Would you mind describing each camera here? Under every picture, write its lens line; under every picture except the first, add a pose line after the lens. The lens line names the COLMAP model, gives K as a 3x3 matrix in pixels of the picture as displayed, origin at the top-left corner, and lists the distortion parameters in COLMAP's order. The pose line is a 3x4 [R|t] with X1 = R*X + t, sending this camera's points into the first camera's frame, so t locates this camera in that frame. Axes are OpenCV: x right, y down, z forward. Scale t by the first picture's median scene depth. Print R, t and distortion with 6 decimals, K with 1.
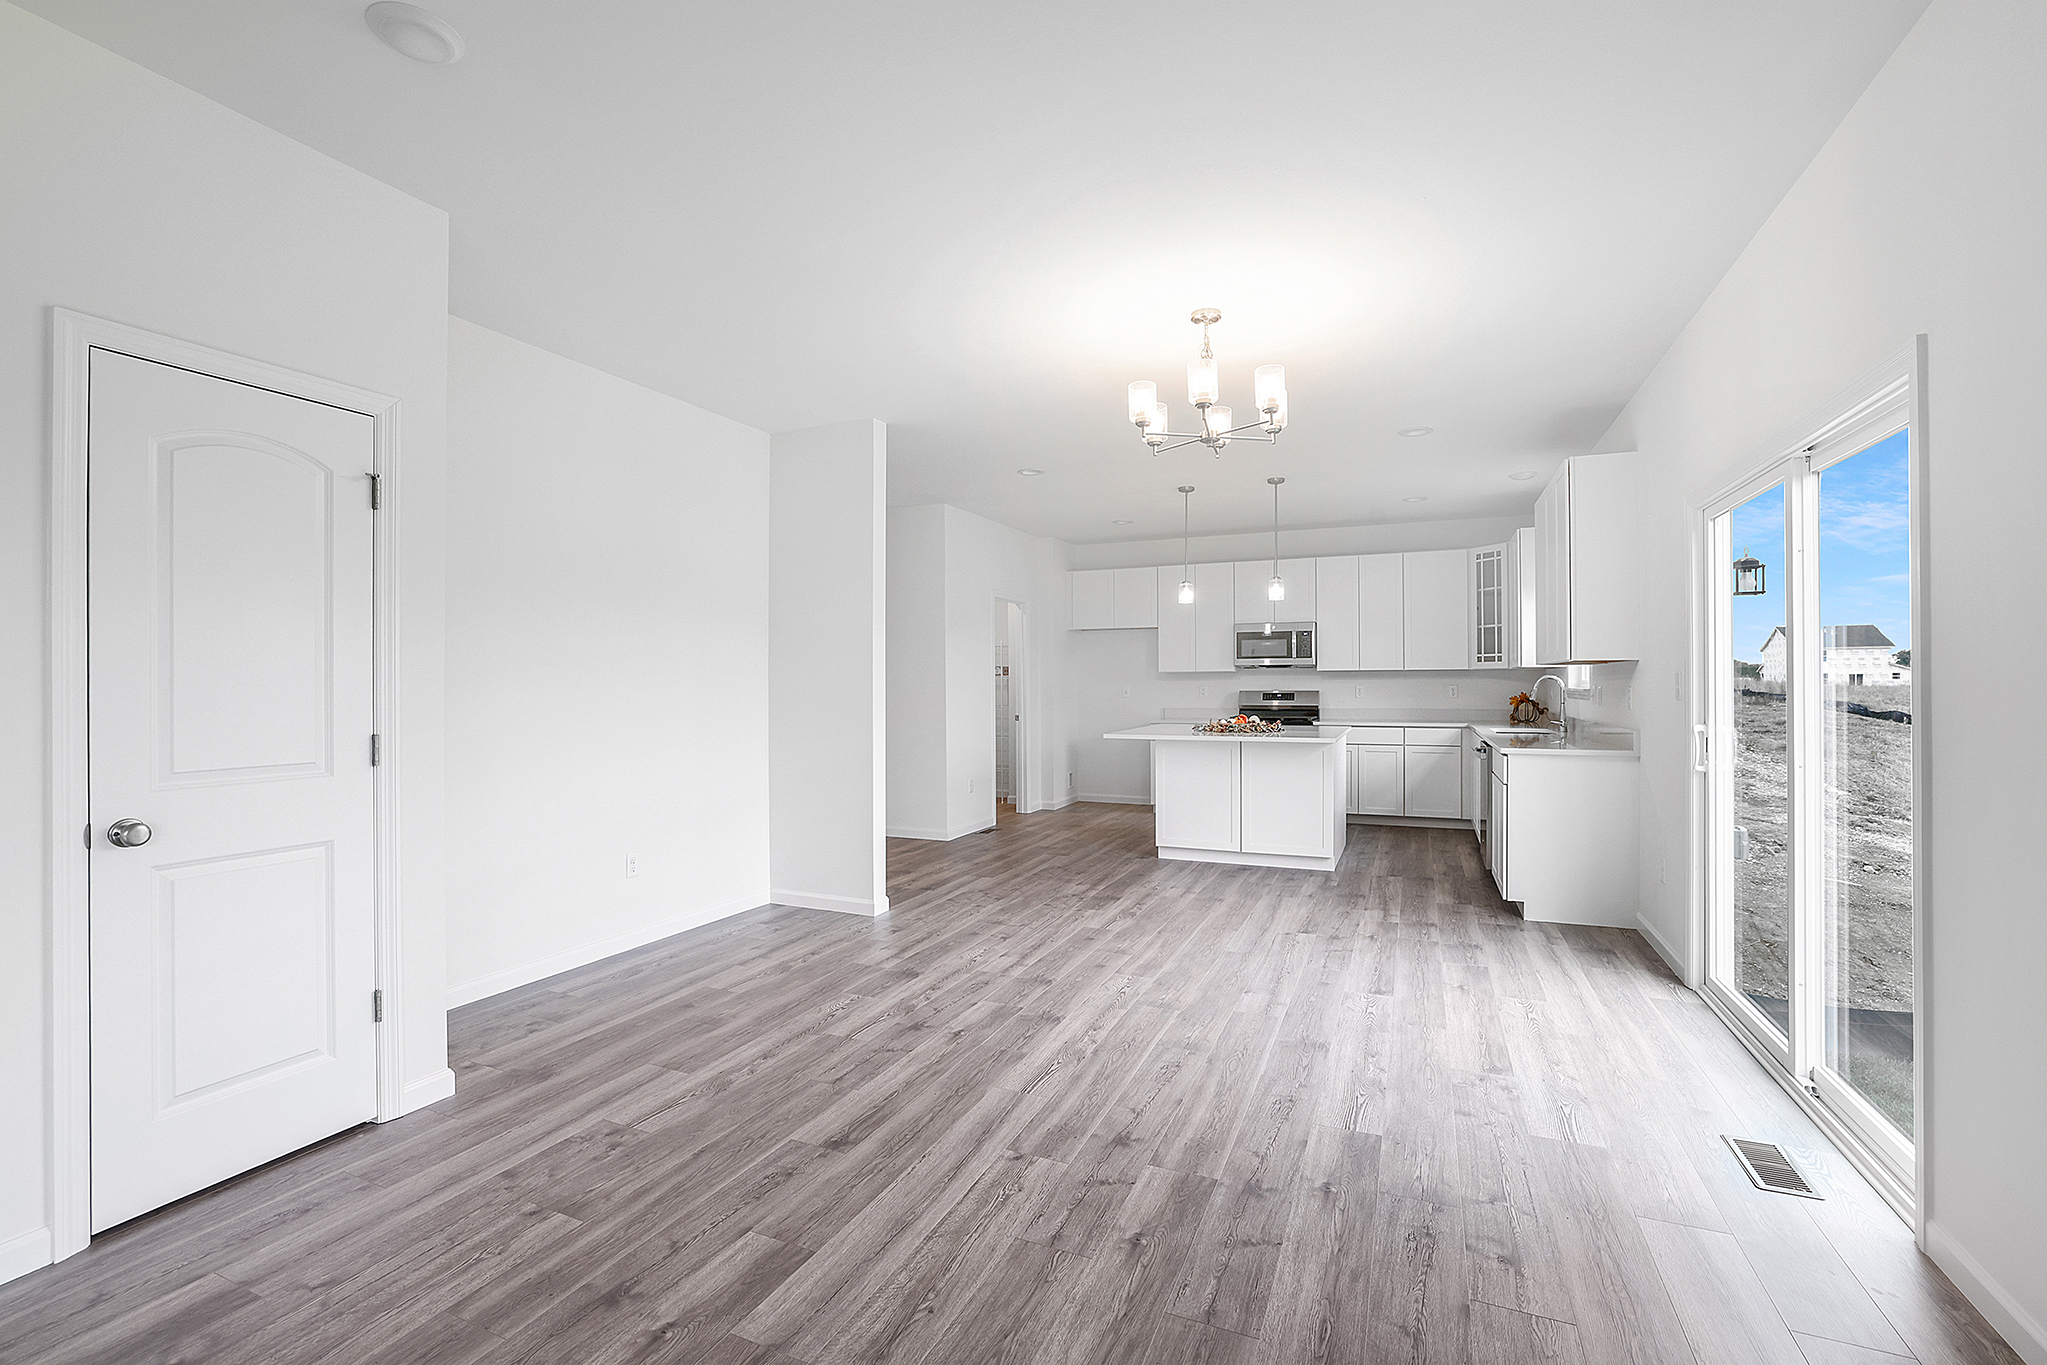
lens RADIAL K [[909.1, 0, 1010.6], [0, 909.1, 678.2], [0, 0, 1]] dist [-0.036162, 0.011089]
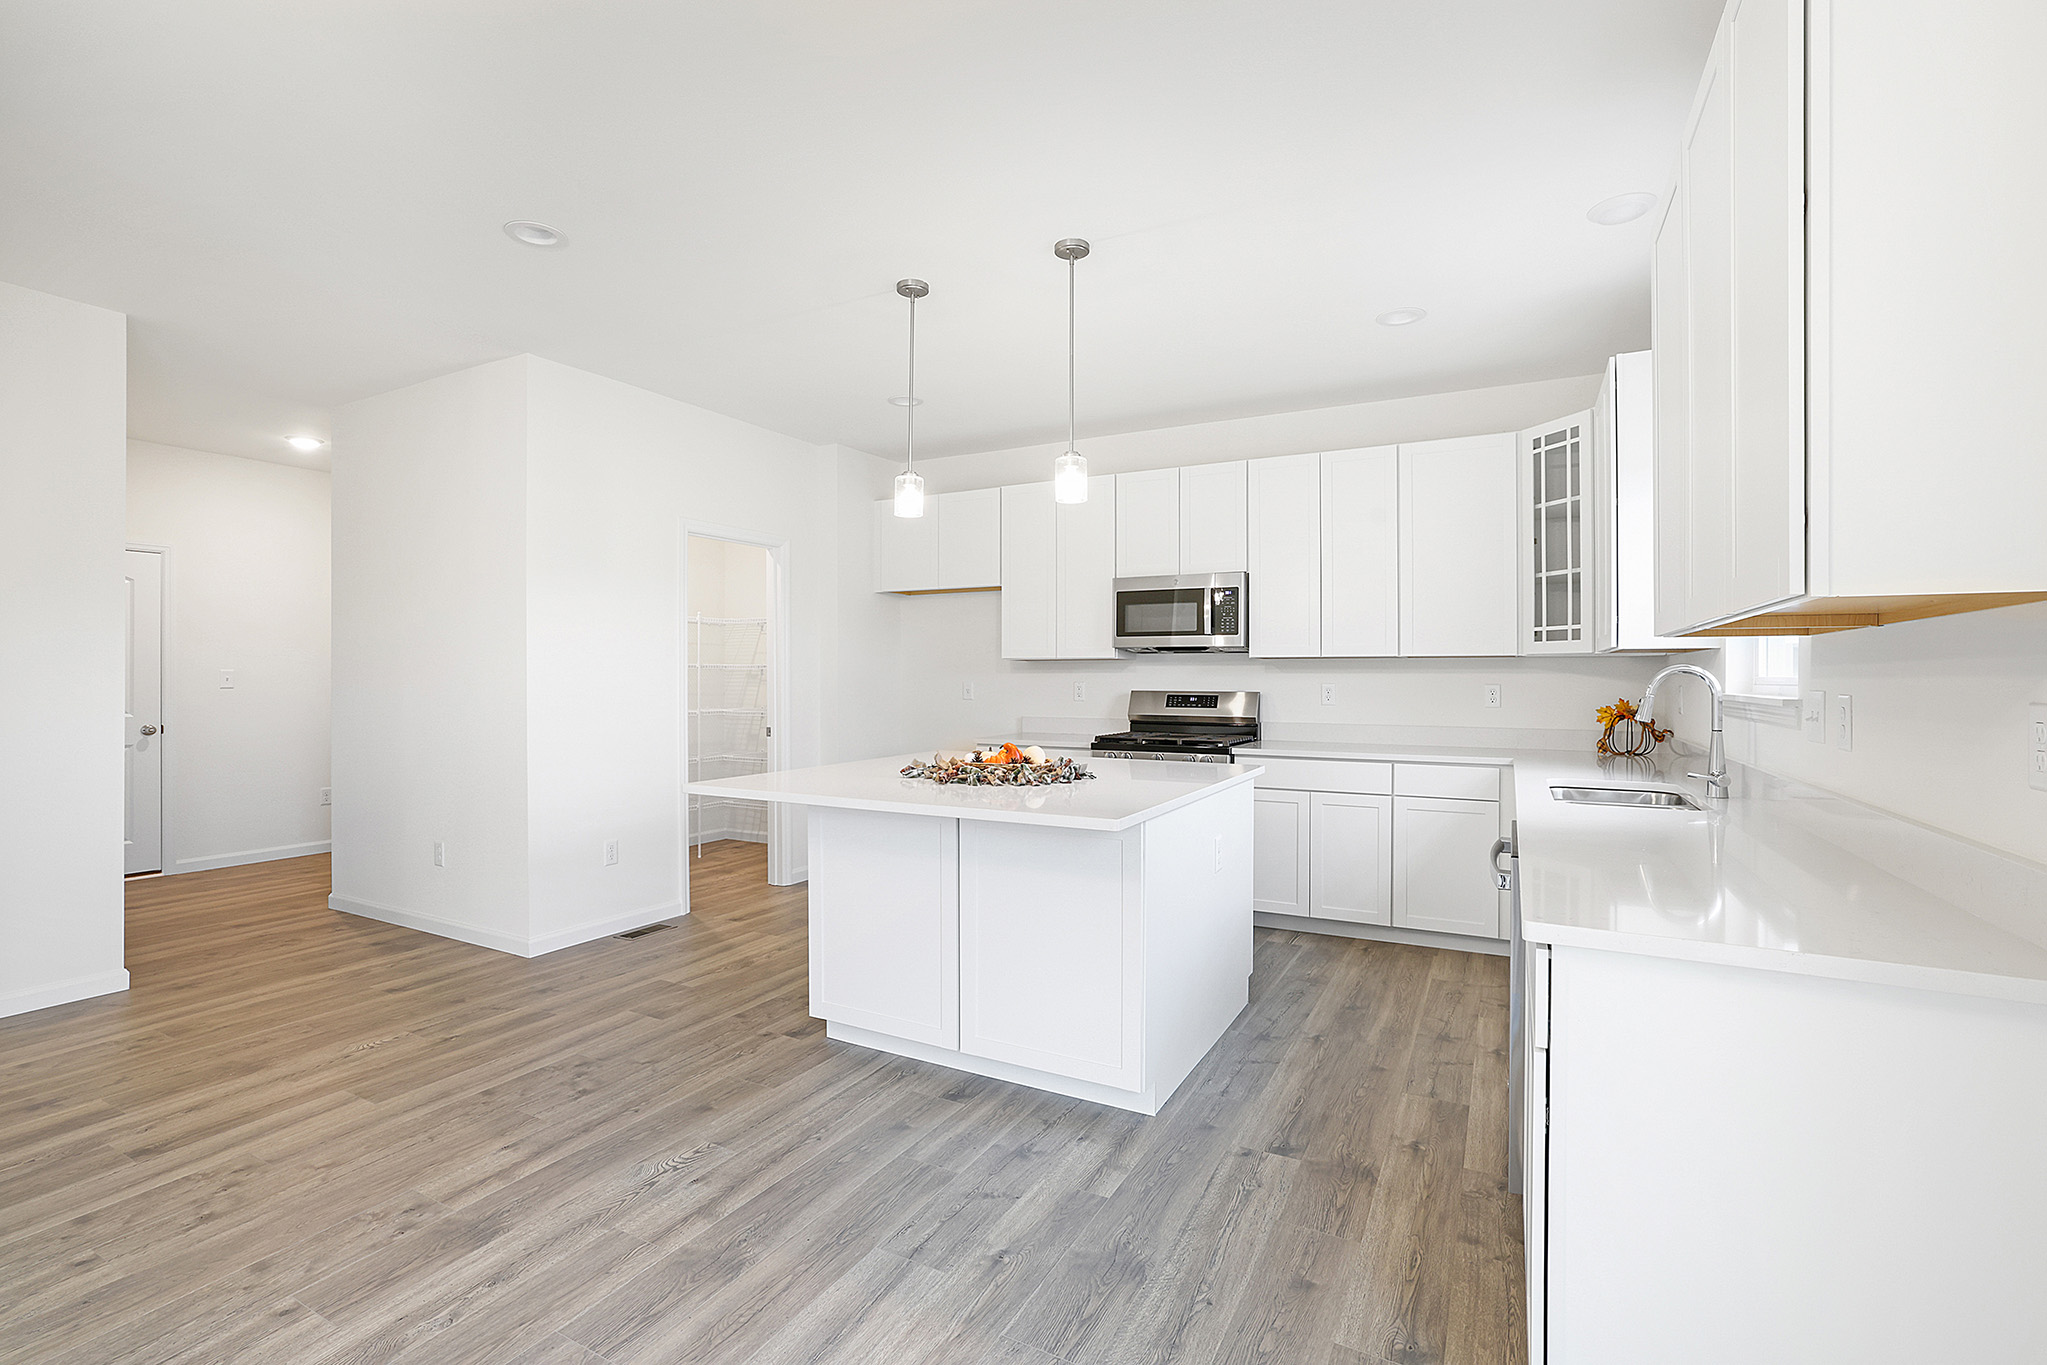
lens RADIAL K [[909.1, 0, 1005.8], [0, 909.1, 672.2], [0, 0, 1]] dist [-0.036162, 0.011089]
pose [[0.996150, 0.006652, -0.087411, 0.256445], [-0.006479, 0.999976, 0.002260, 0.000899], [0.087424, -0.001685, 0.996170, 0.448346]]
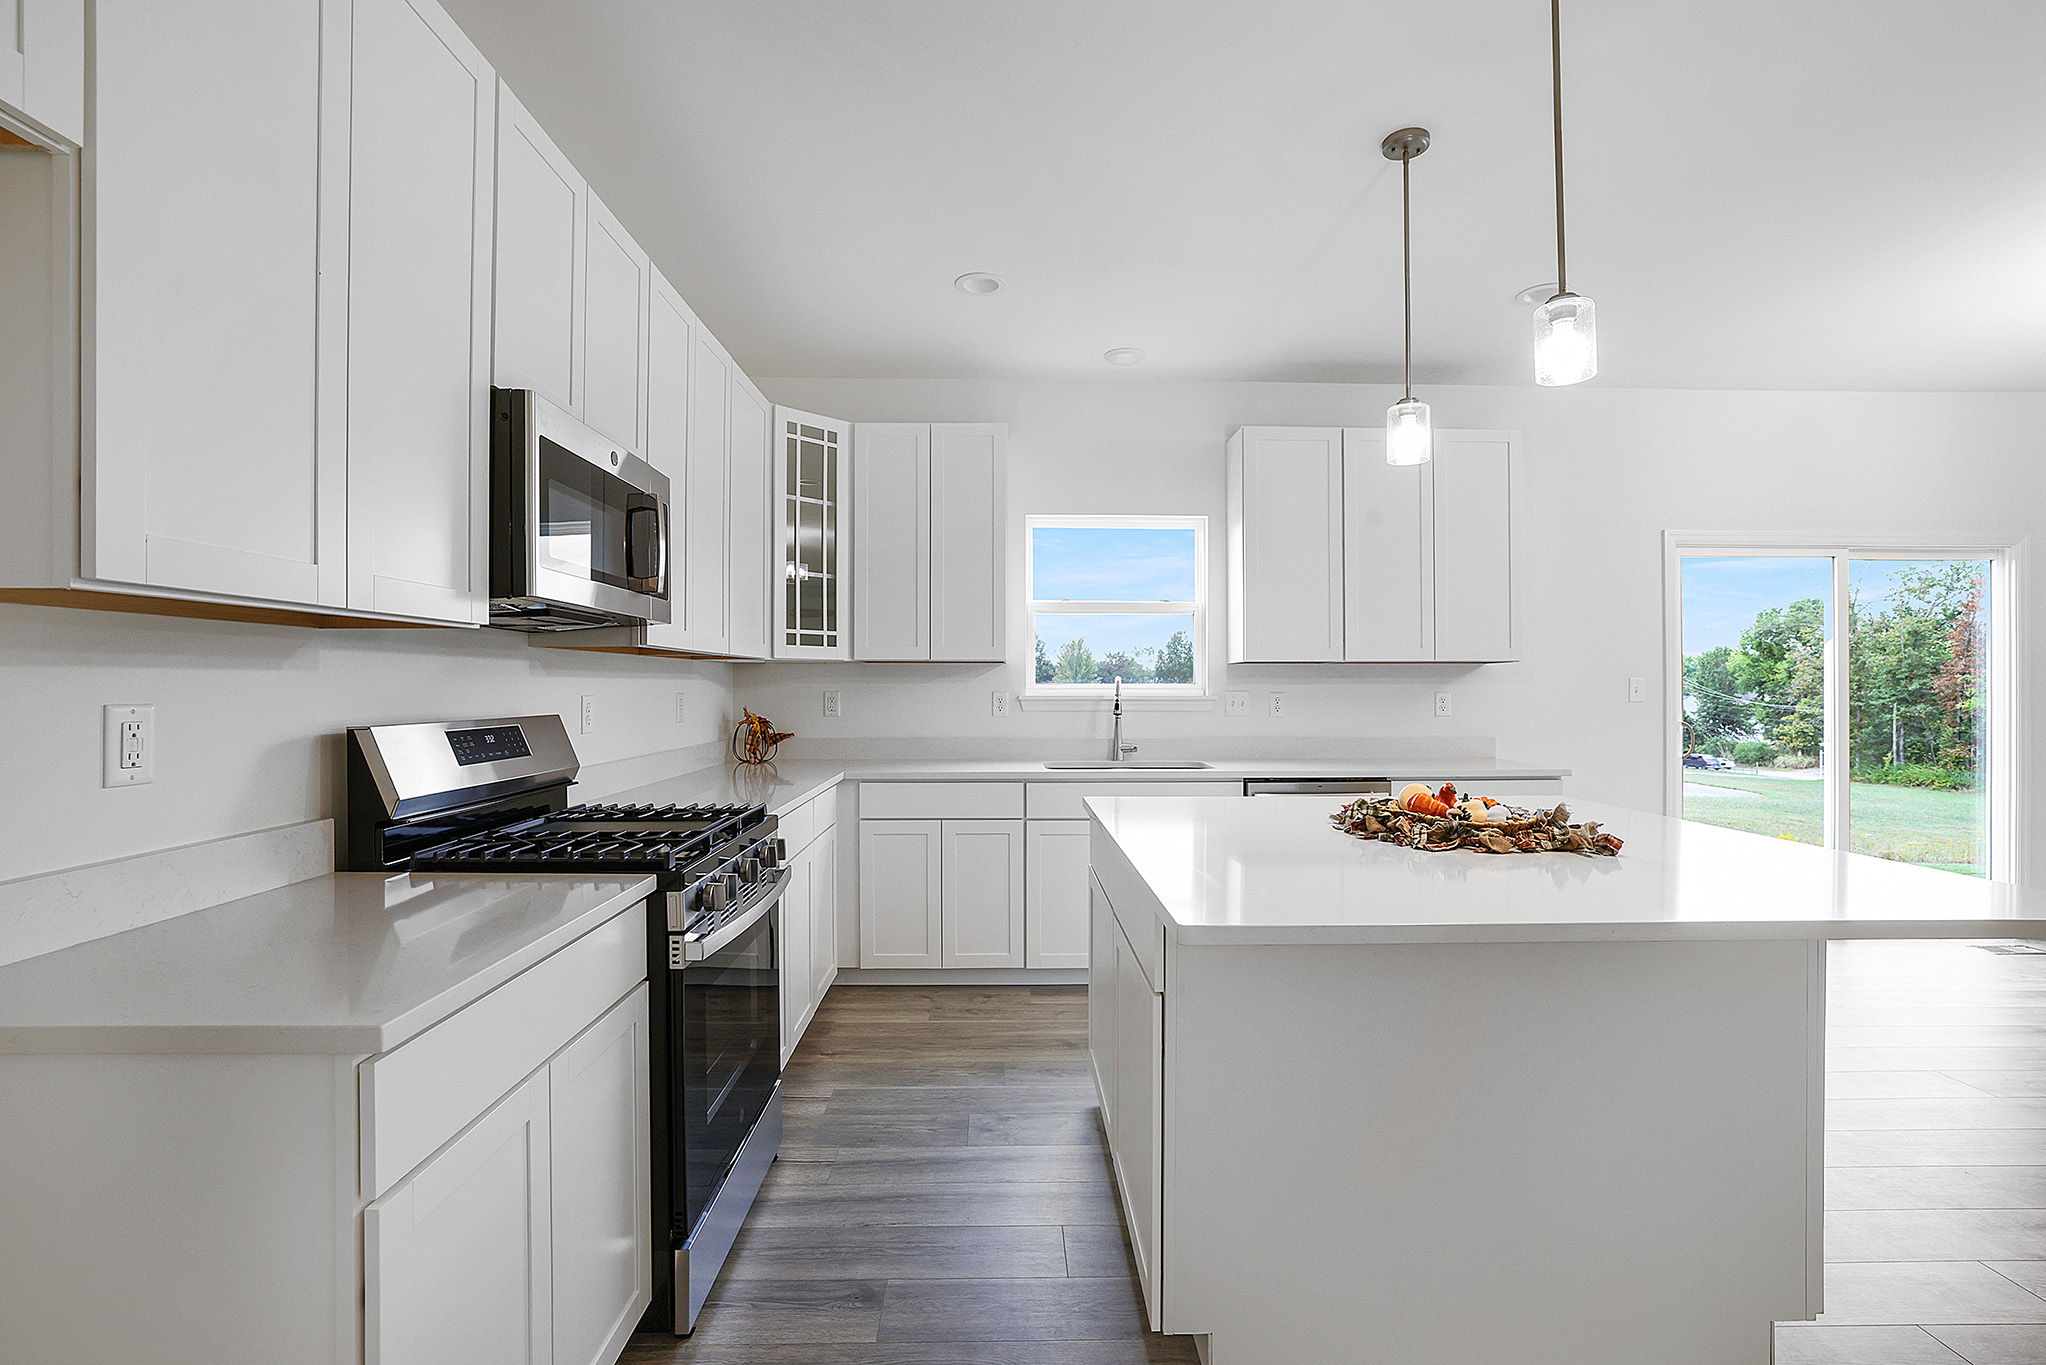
lens RADIAL K [[908.6, 0, 1059.4], [0, 908.6, 681.7], [0, 0, 1]] dist [-0.036162, 0.011089]
pose [[-0.425380, 0.009739, 0.904963, 0.020604], [-0.003311, 0.999919, -0.012317, 0.007310], [-0.905009, -0.008236, -0.425313, 1.080310]]
